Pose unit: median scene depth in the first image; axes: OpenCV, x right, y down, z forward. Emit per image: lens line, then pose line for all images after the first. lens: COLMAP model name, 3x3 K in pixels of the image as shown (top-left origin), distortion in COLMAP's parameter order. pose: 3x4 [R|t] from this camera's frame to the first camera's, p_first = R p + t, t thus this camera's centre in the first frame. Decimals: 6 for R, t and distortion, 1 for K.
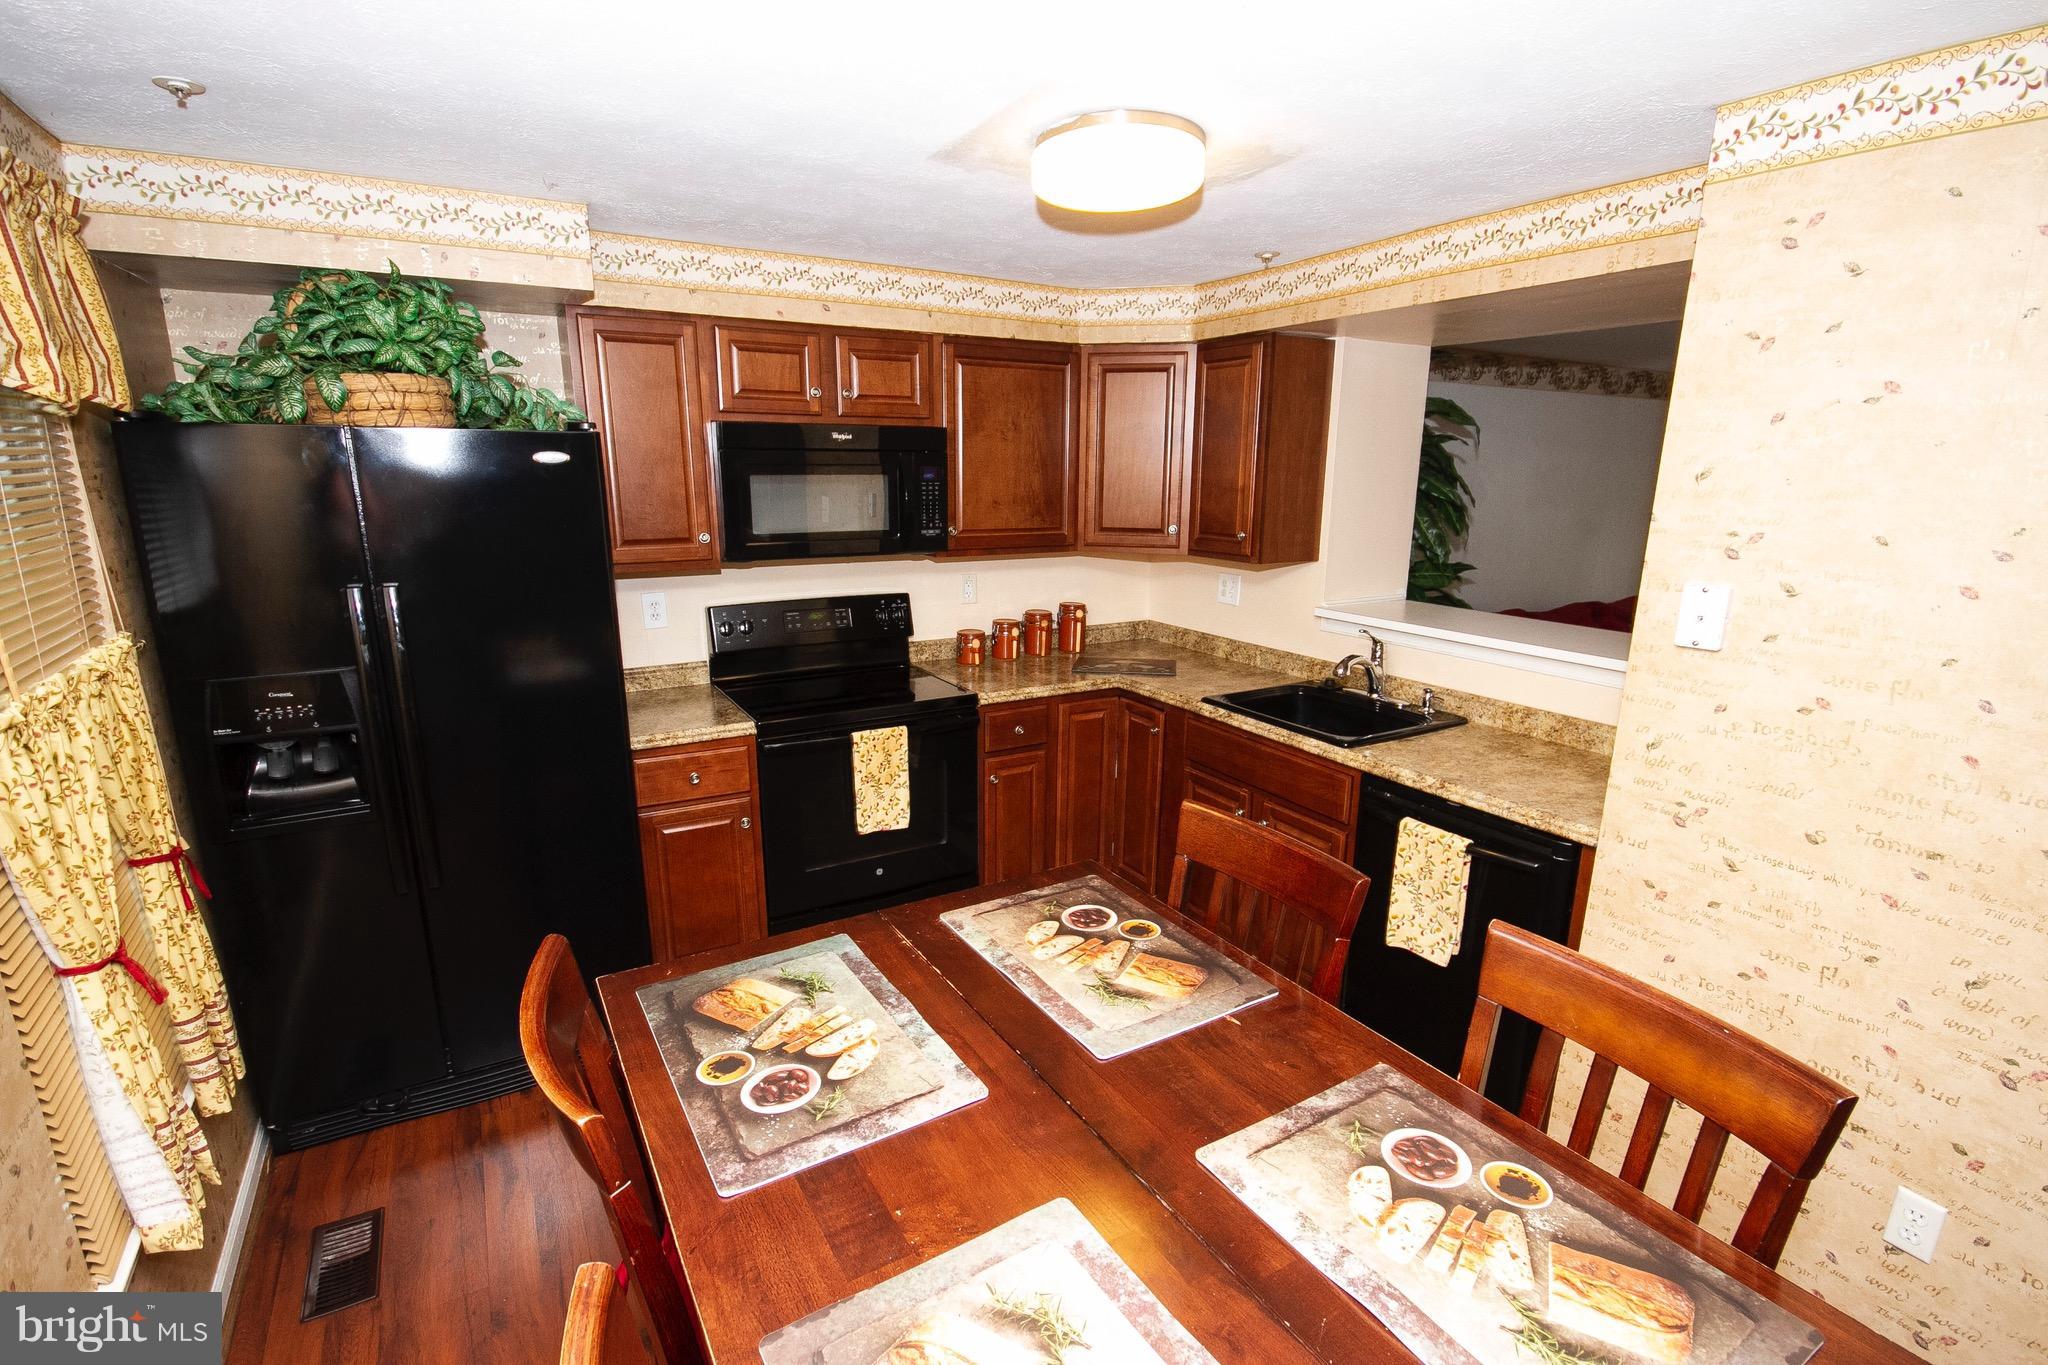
lens RADIAL K [[967.5, 0, 1013.8], [0, 967.5, 704.2], [0, 0, 1]] dist [0.000594, -0.000256]
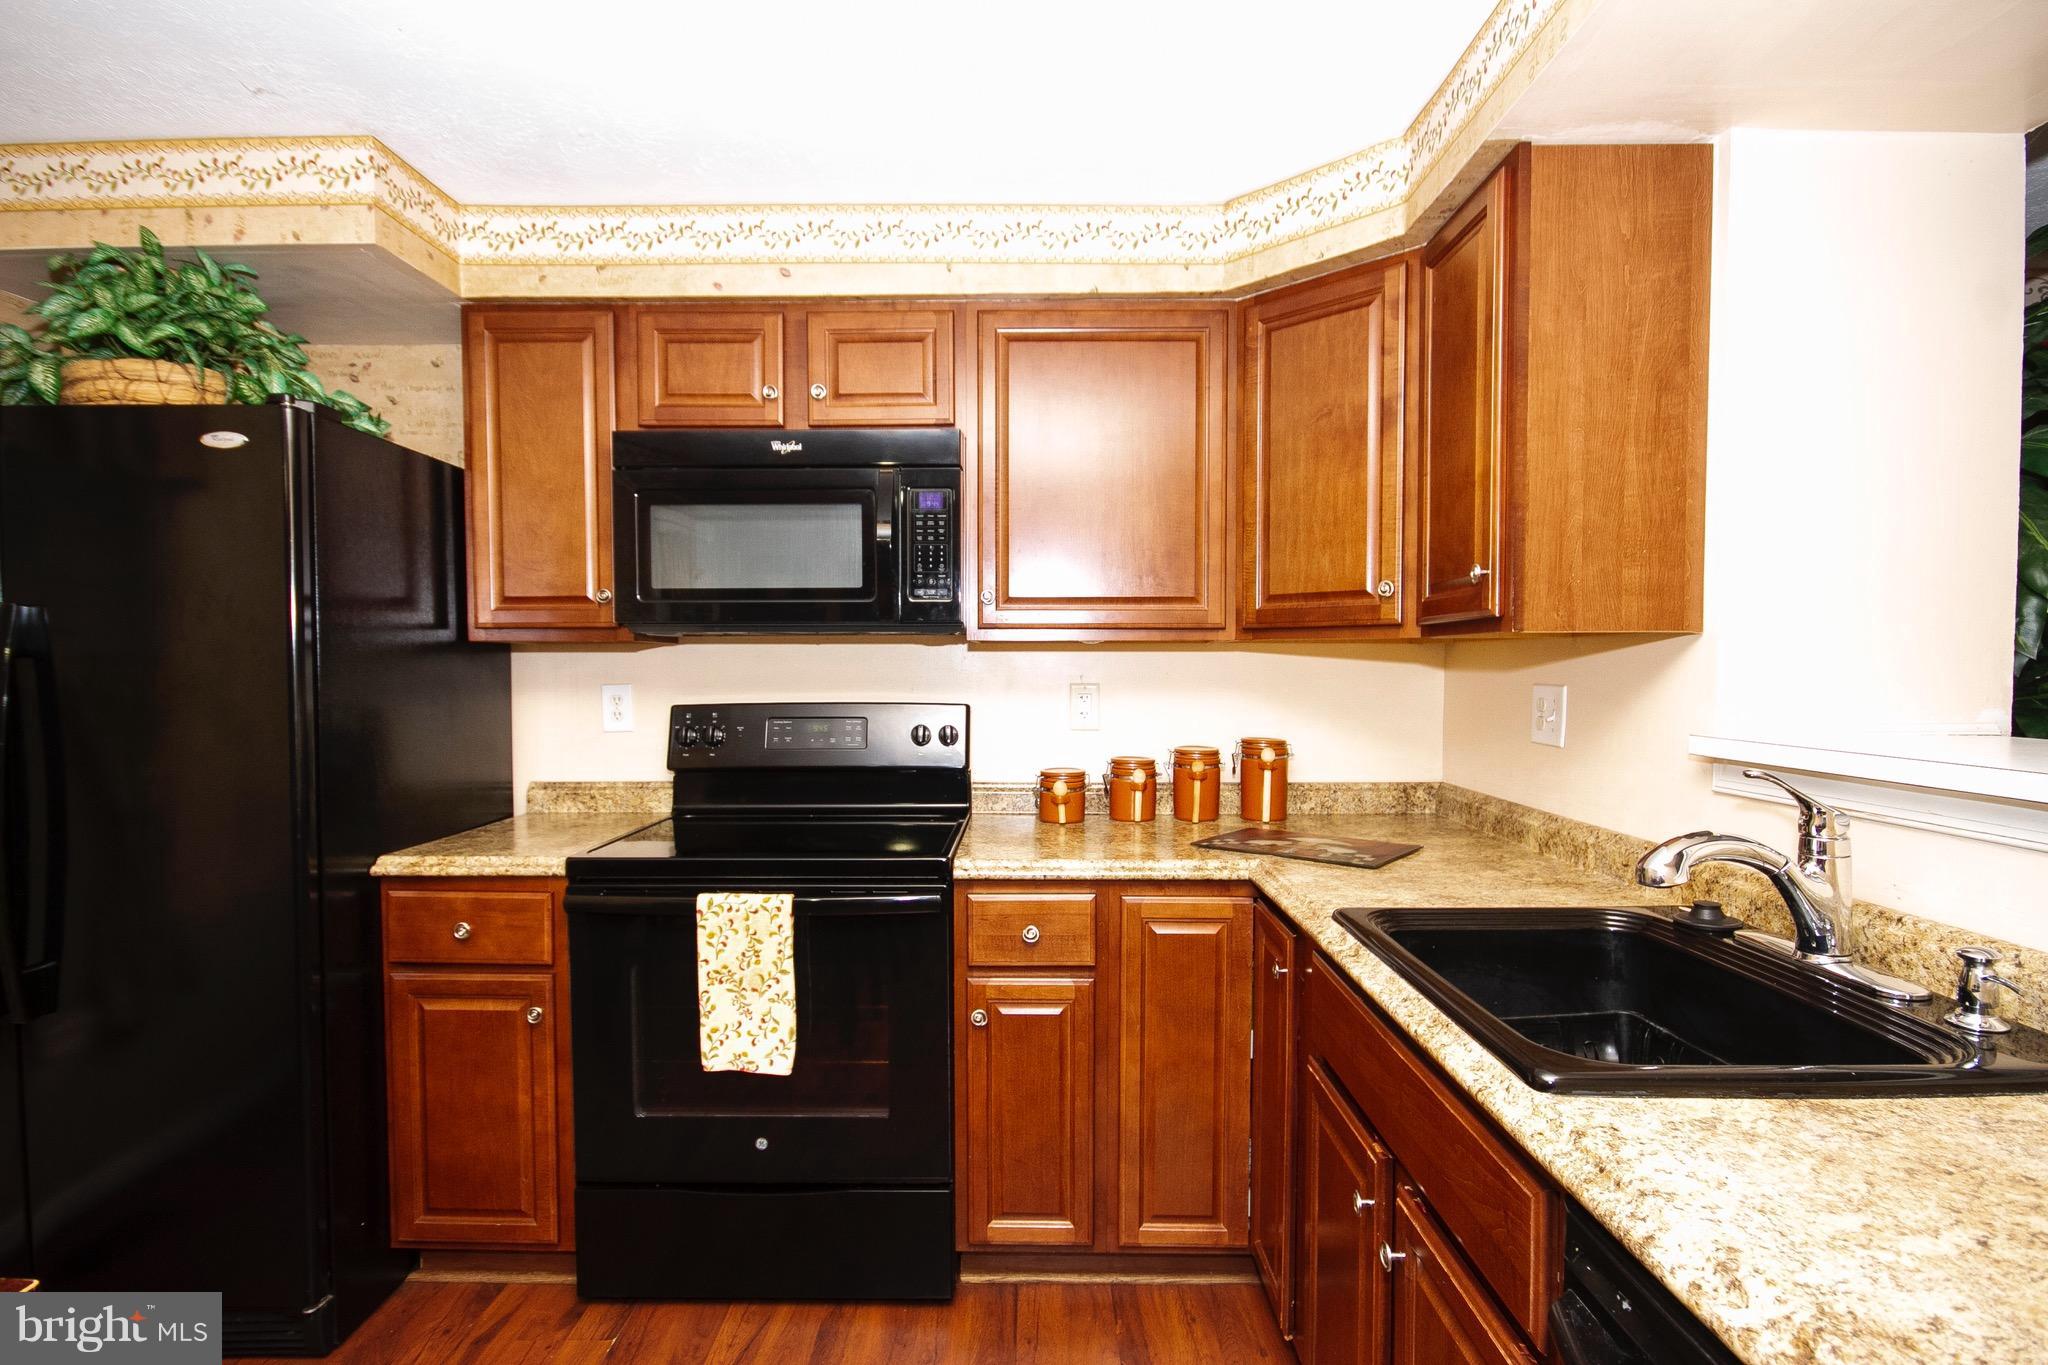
lens RADIAL K [[1009.4, 0, 1013.8], [0, 1009.4, 707.5], [0, 0, 1]] dist [-0.001883, 0.000691]
pose [[0.856768, 0.015444, -0.515470, 0.309508], [-0.119885, 0.978132, -0.169957, -0.000733], [0.501573, 0.207411, 0.839884, 0.513326]]
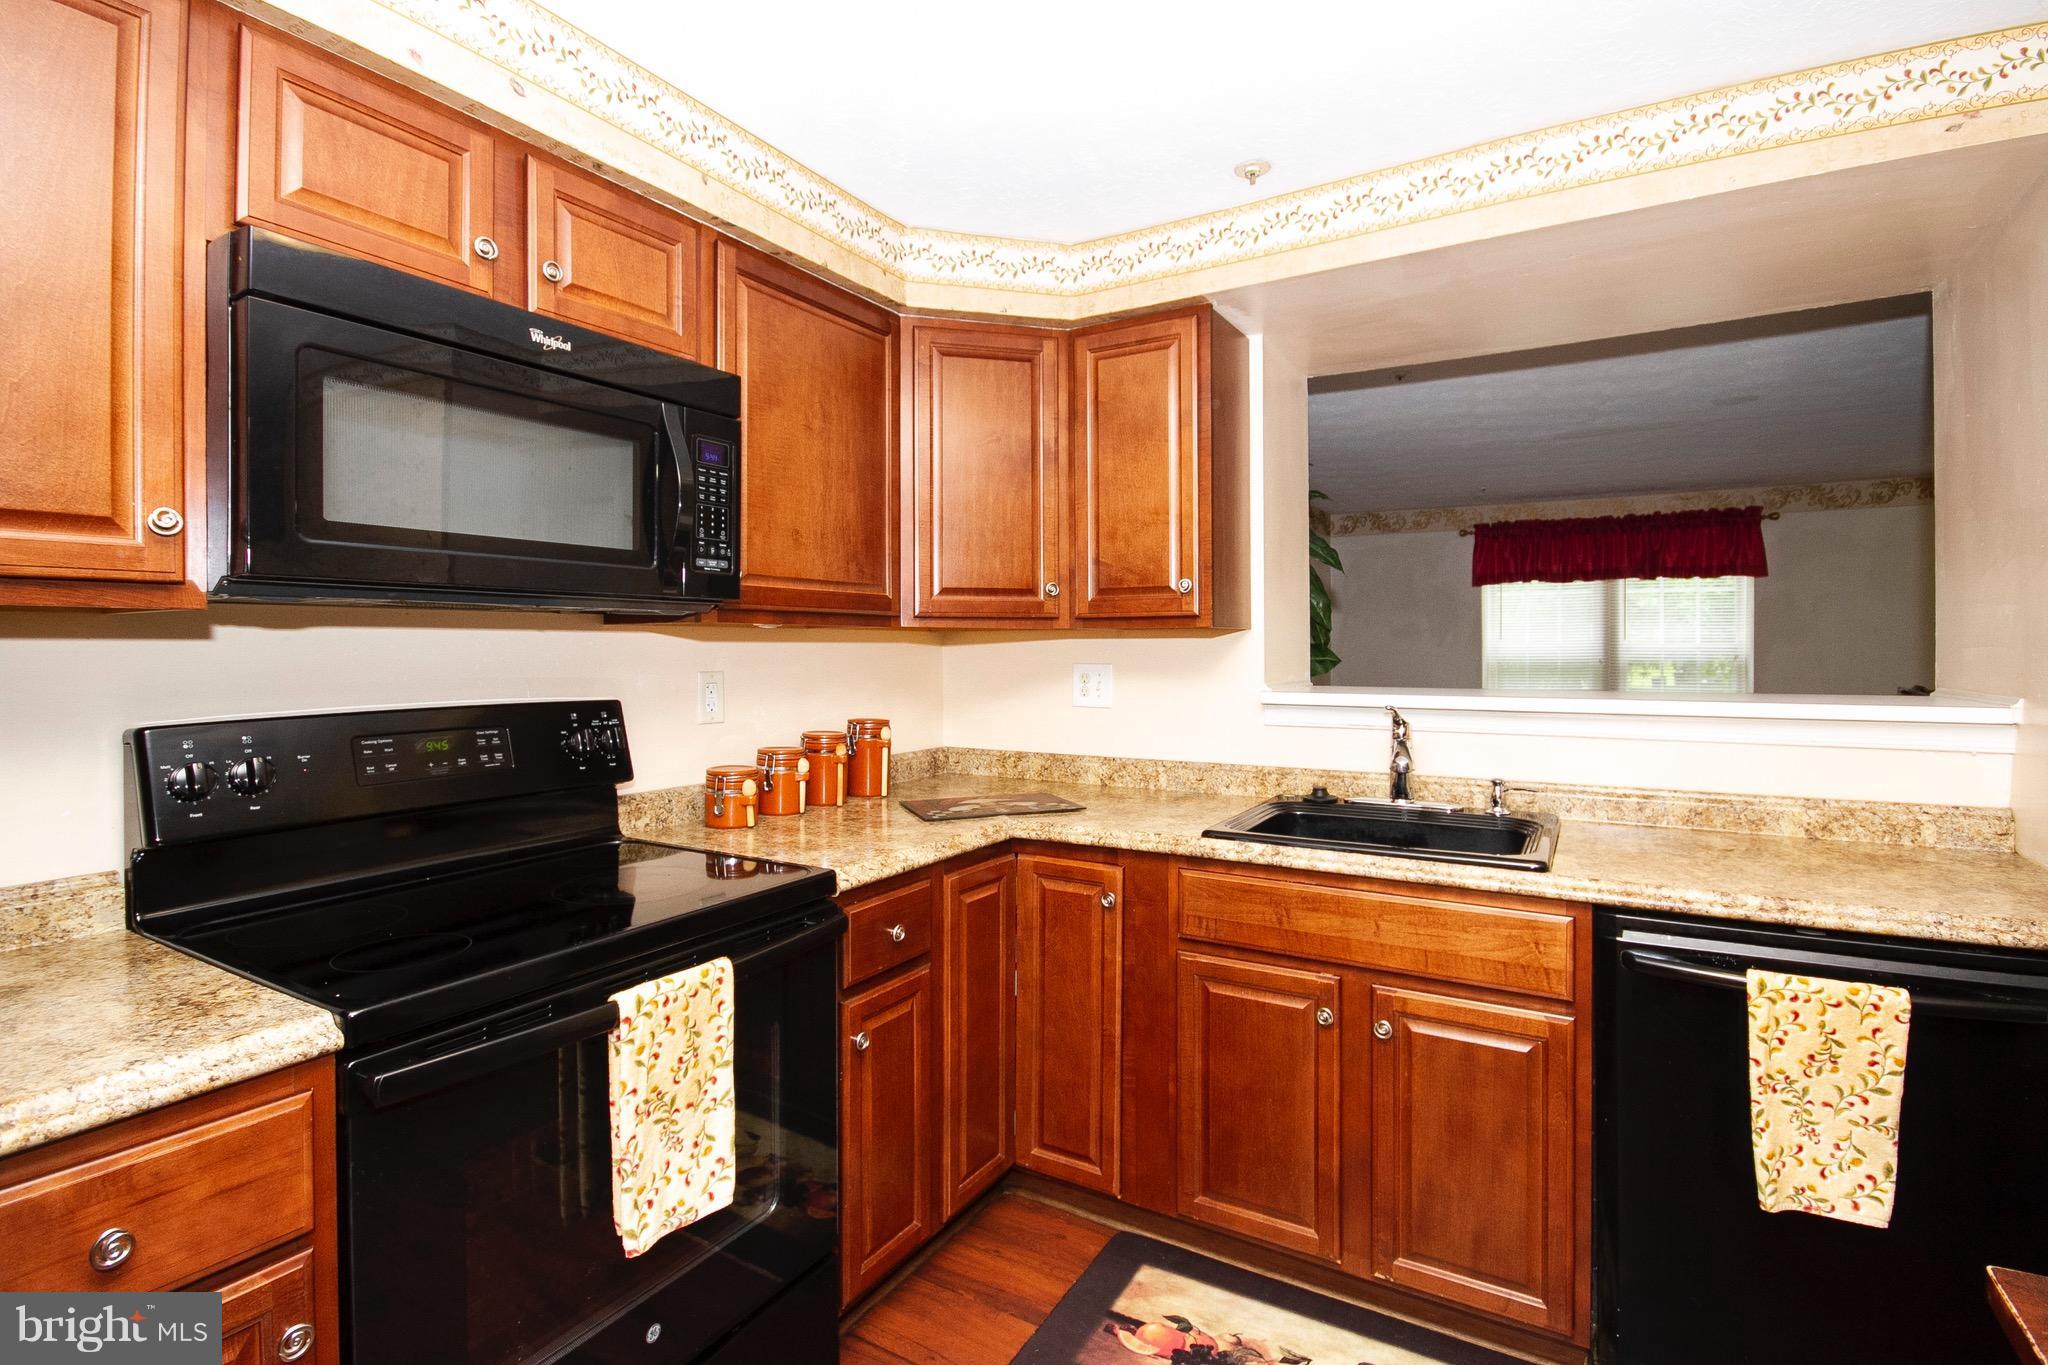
lens RADIAL K [[989.2, 0, 1035.8], [0, 989.2, 652.3], [0, 0, 1]] dist [0.000970, -0.001267]
pose [[0.867500, -0.010127, 0.497334, -0.207174], [0.127553, 0.970894, -0.202720, -0.003185], [-0.480806, 0.239296, 0.843542, 0.501909]]
